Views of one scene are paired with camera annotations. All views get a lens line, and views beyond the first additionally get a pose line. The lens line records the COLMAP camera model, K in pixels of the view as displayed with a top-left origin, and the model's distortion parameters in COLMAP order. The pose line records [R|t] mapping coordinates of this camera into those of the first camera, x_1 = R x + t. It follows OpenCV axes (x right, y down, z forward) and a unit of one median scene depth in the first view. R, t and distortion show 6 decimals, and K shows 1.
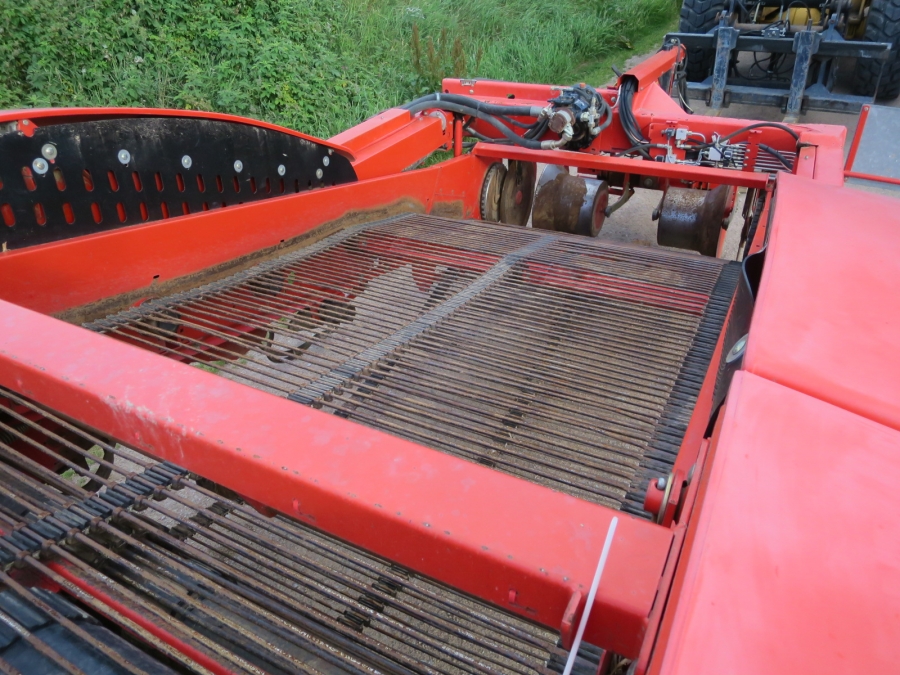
lens RADIAL K [[647.7, 0, 453.9], [0, 647.7, 337.4], [0, 0, 1]] dist [-0.057507, 0.014716]
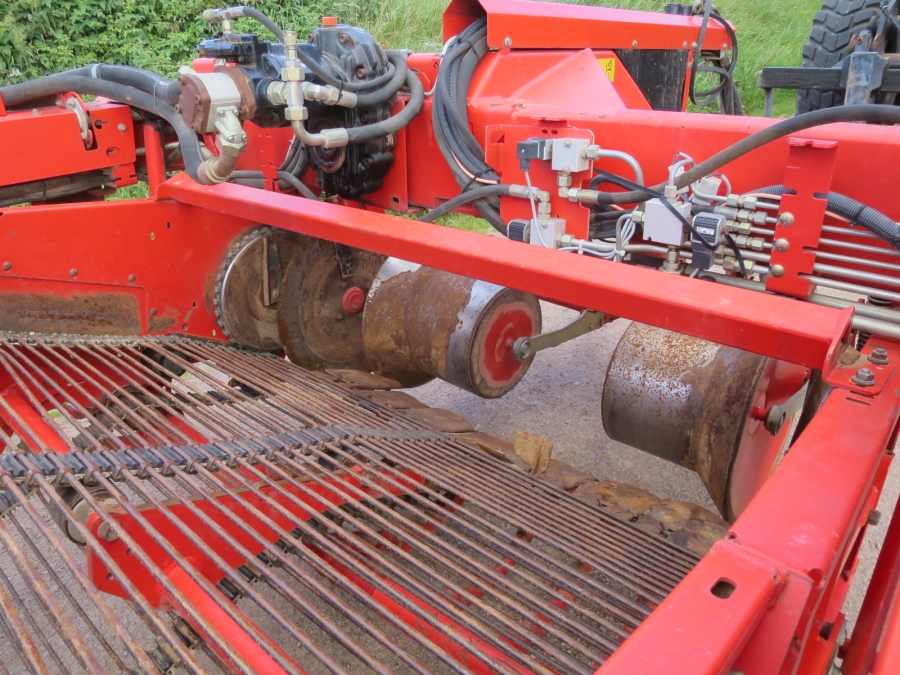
lens RADIAL K [[647.7, 0, 444.4], [0, 647.7, 337.6], [0, 0, 1]] dist [-0.057507, 0.014716]
pose [[0.968156, 0.116844, -0.221408, 0.373572], [-0.144350, 0.983125, -0.112375, -0.184546], [0.204542, 0.140757, 0.968685, 0.690454]]
